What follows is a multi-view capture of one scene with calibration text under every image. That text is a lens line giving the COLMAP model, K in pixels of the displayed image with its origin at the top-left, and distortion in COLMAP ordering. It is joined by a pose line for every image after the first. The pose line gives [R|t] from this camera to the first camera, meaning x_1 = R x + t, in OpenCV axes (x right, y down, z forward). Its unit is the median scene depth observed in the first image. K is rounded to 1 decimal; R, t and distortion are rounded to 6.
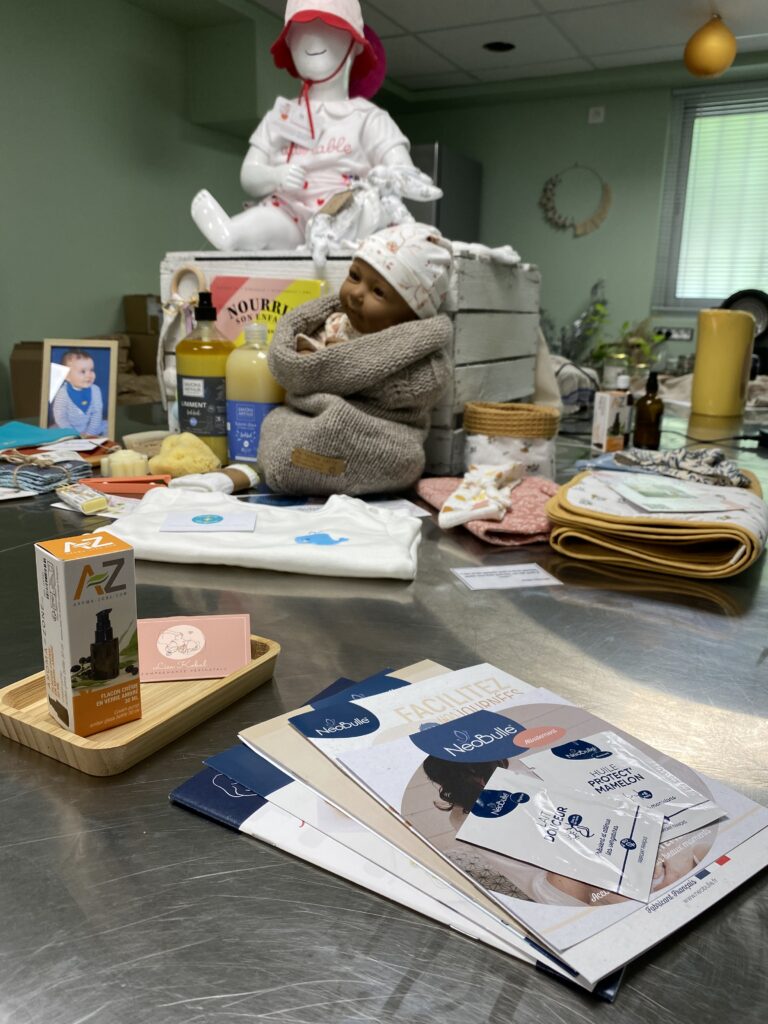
lens RADIAL K [[803.2, 0, 384.0], [0, 803.2, 512.0], [0, 0, 1]] dist [0.095739, 0.000023]
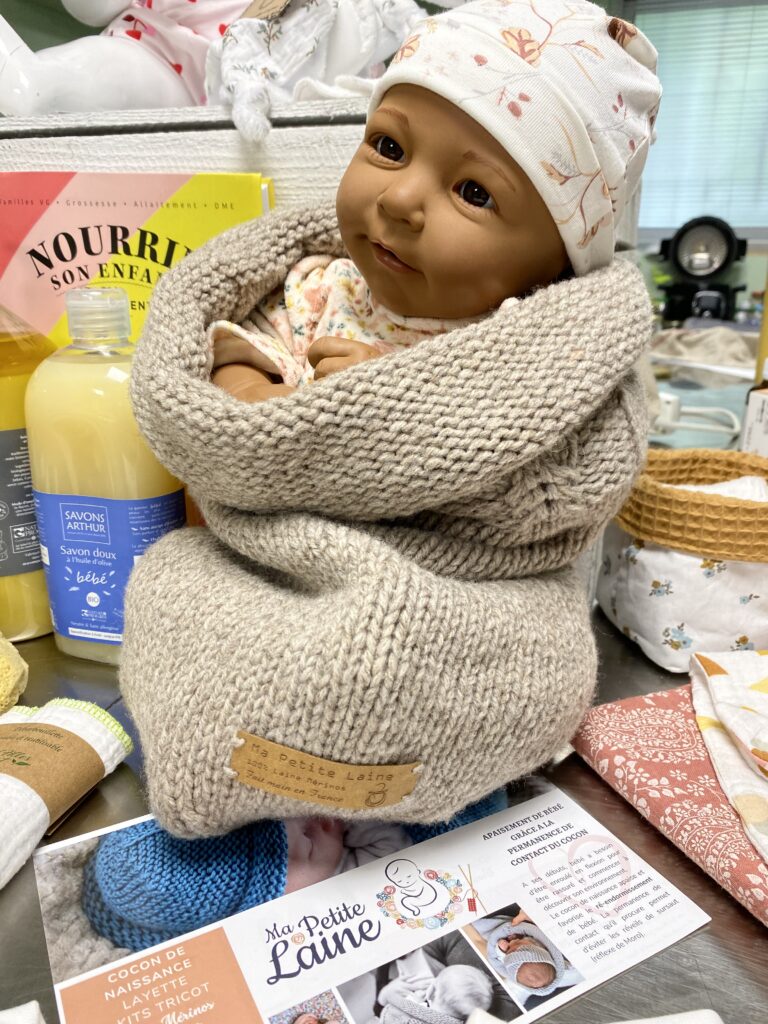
lens RADIAL K [[801.3, 0, 384.0], [0, 801.3, 512.0], [0, 0, 1]] dist [-0.057795, 0.082842]
pose [[0.989361, -0.060292, 0.132403, -0.083685], [0.049329, 0.995196, 0.084572, -0.161465], [-0.136866, -0.077141, 0.987581, 0.632825]]
